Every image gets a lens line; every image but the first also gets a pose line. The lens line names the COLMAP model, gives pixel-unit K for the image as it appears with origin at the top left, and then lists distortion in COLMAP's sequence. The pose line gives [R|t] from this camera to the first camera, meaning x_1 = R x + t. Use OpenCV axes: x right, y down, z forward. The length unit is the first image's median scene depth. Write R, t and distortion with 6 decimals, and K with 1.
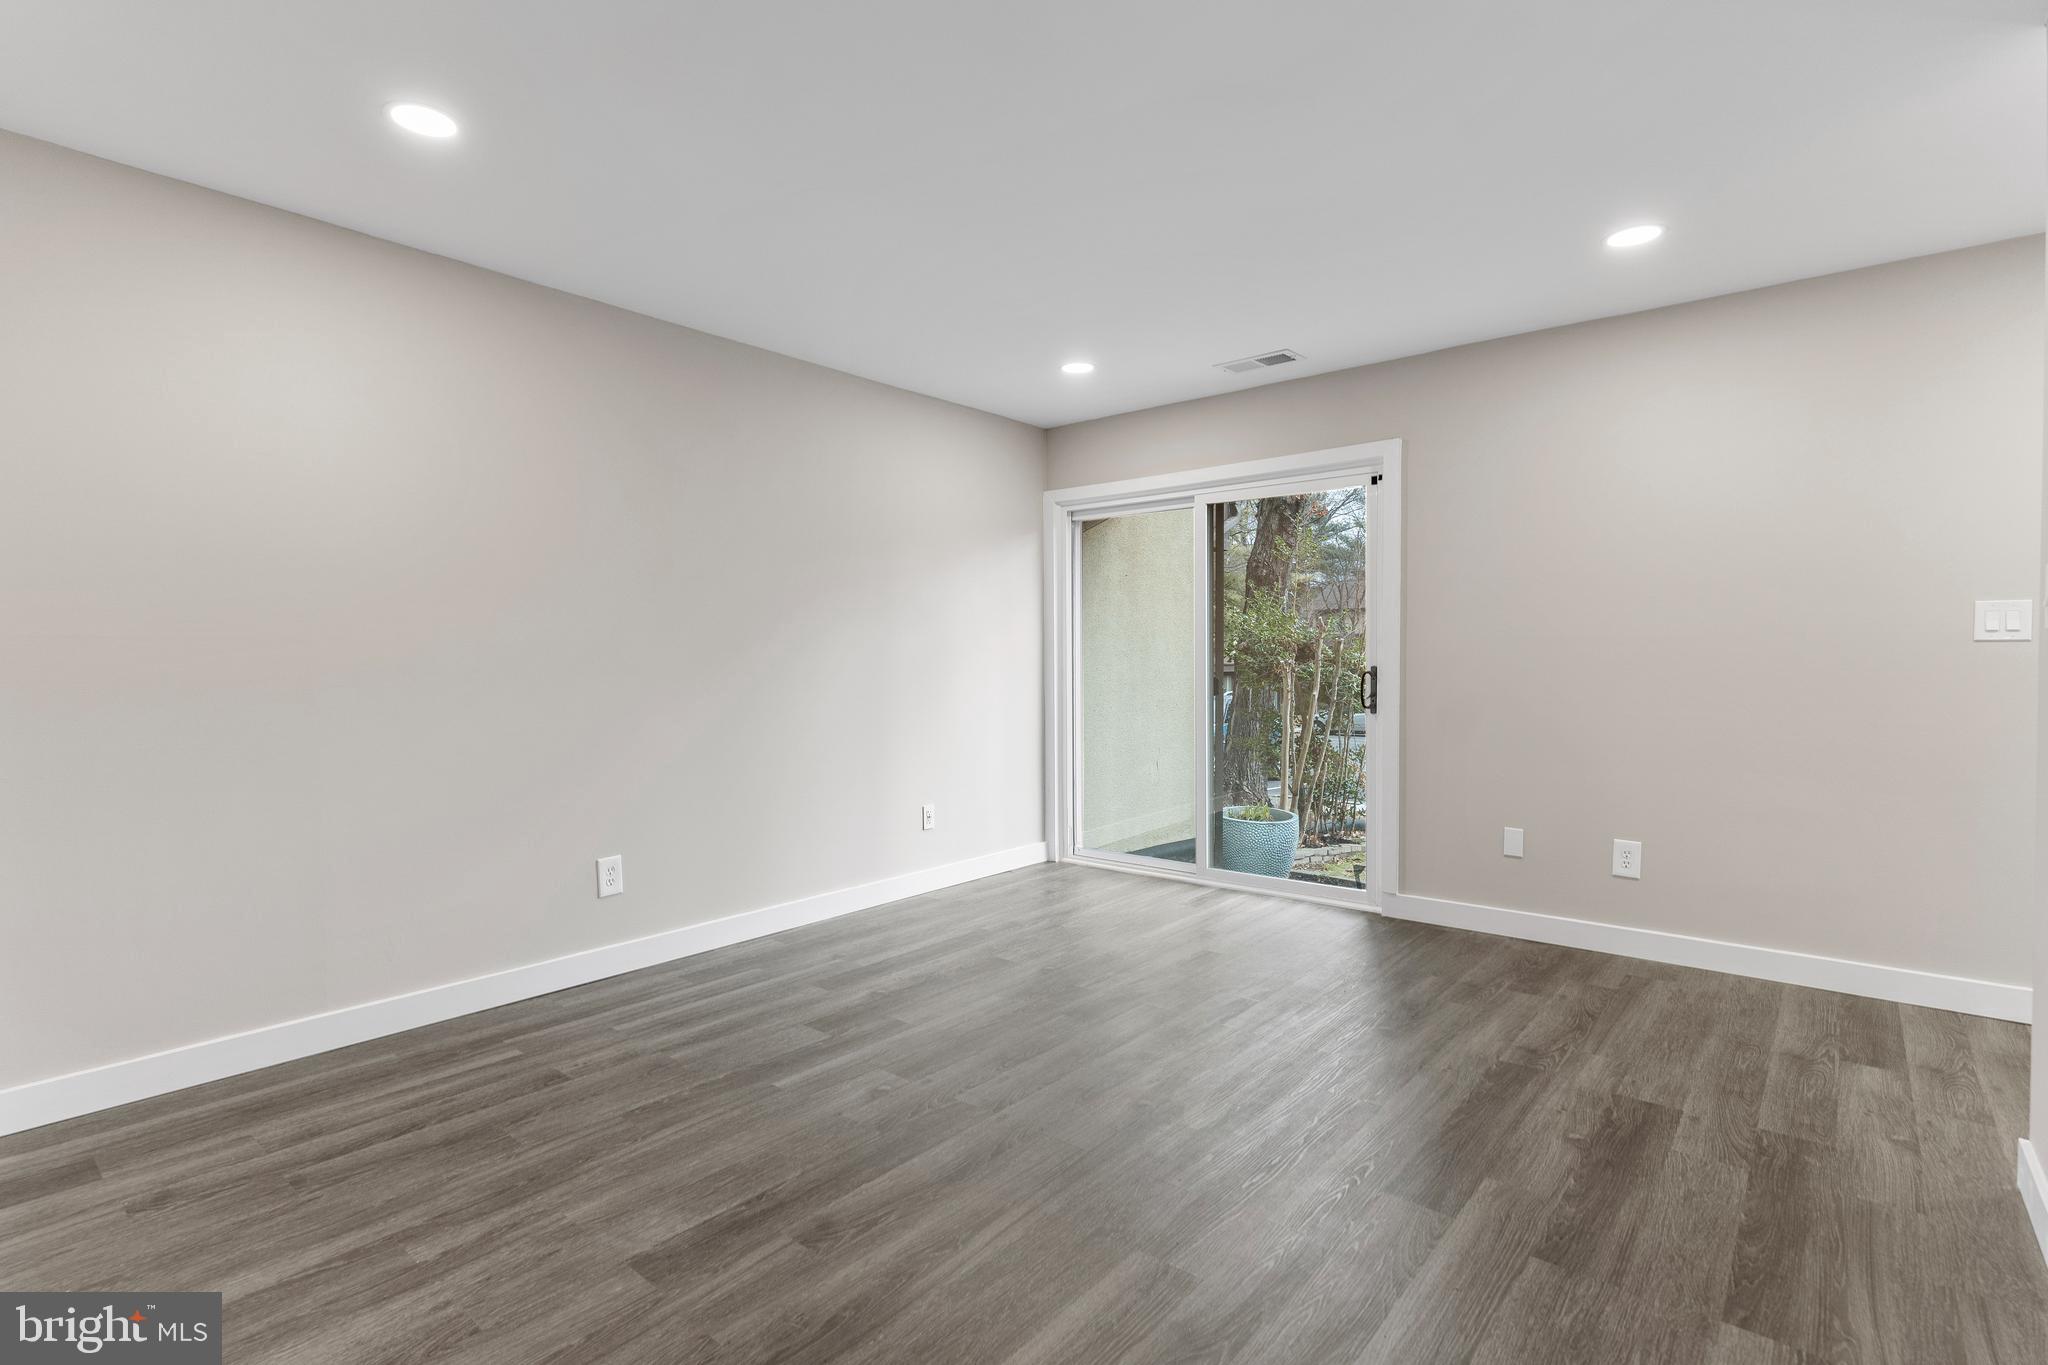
lens RADIAL K [[986.4, 0, 1020.0], [0, 986.4, 661.5], [0, 0, 1]] dist [0.003637, 0.000412]
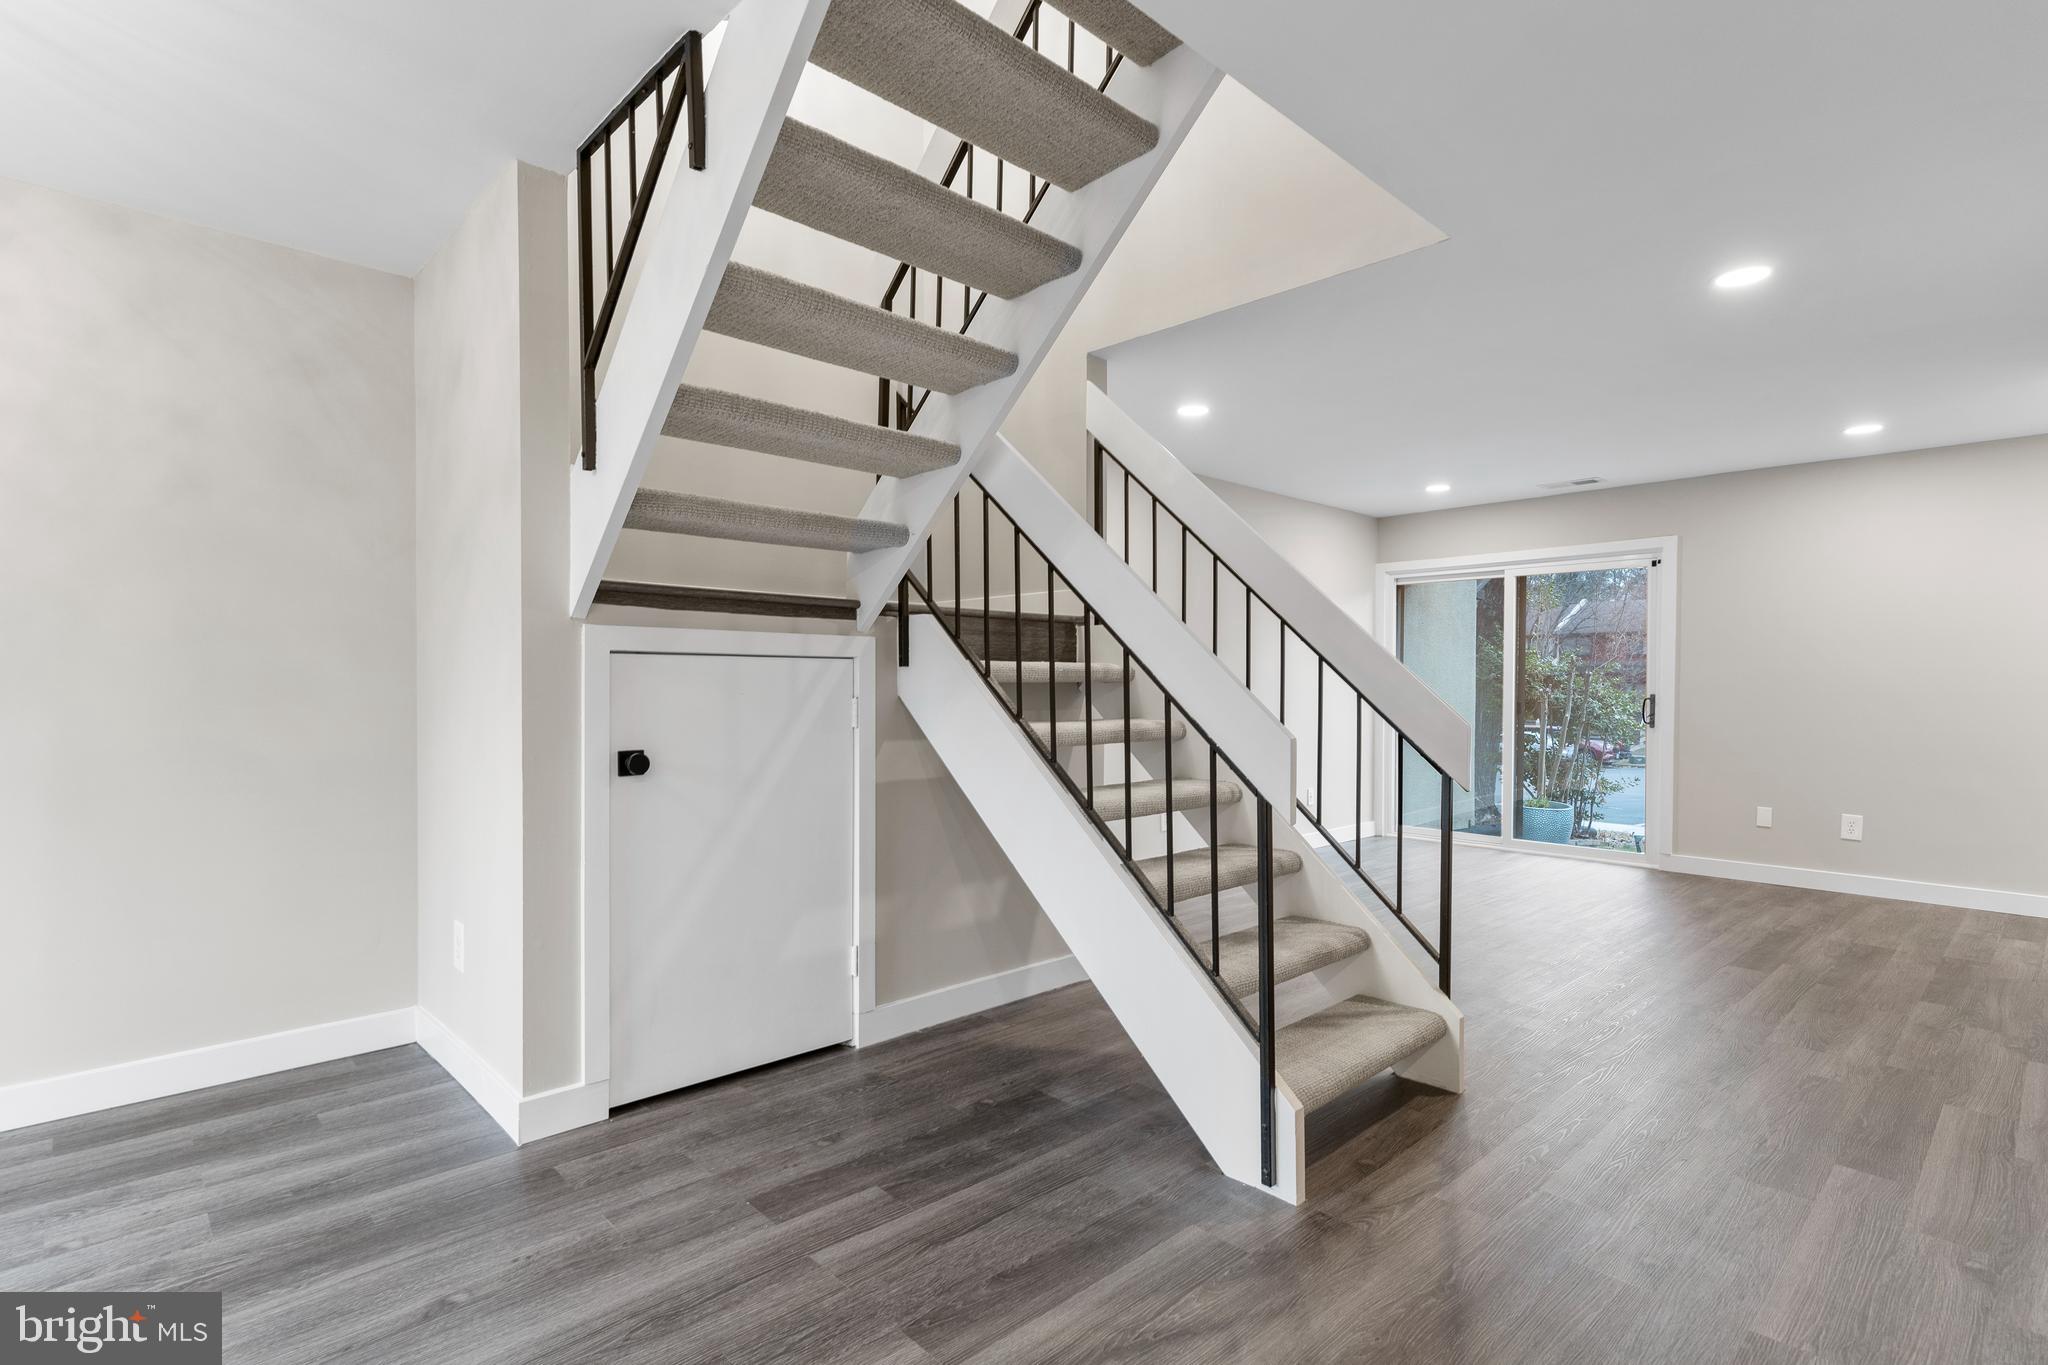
lens RADIAL K [[986.4, 0, 1022.2], [0, 986.4, 688.1], [0, 0, 1]] dist [0.003637, 0.000412]
pose [[0.992605, 0.009437, -0.121021, -0.433274], [-0.009274, 0.999955, 0.001904, 0.001414], [0.121034, -0.000768, 0.992648, -0.608617]]
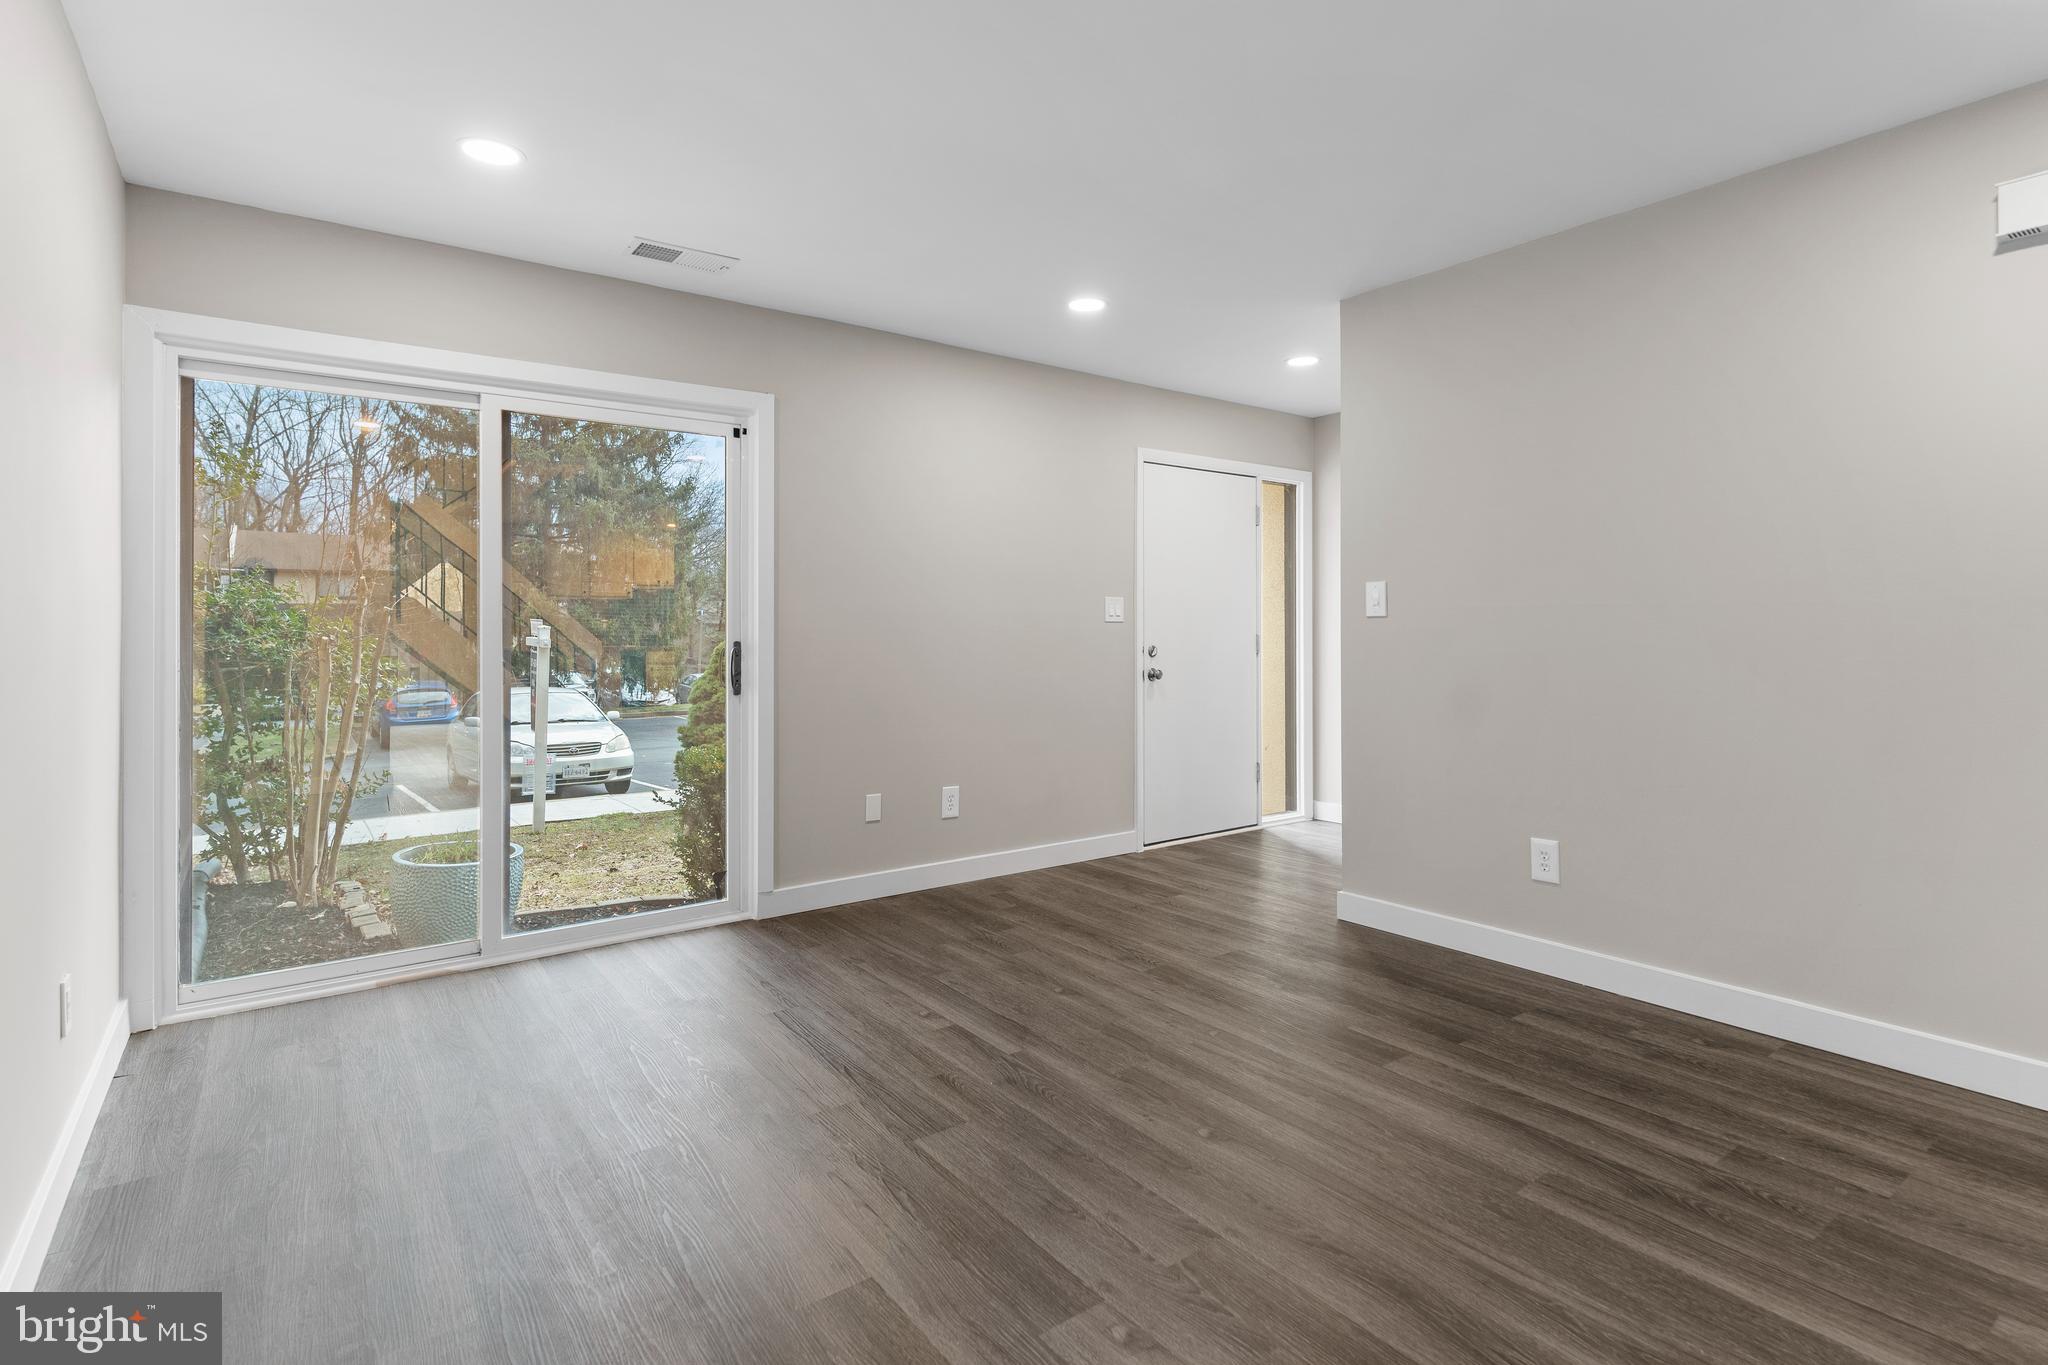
lens RADIAL K [[986.4, 0, 1014.3], [0, 986.4, 639.9], [0, 0, 1]] dist [0.003637, 0.000412]
pose [[0.236792, -0.004412, 0.971550, -0.520952], [0.002646, 0.999989, 0.003896, -0.000565], [-0.971557, 0.001648, 0.236801, 0.640726]]
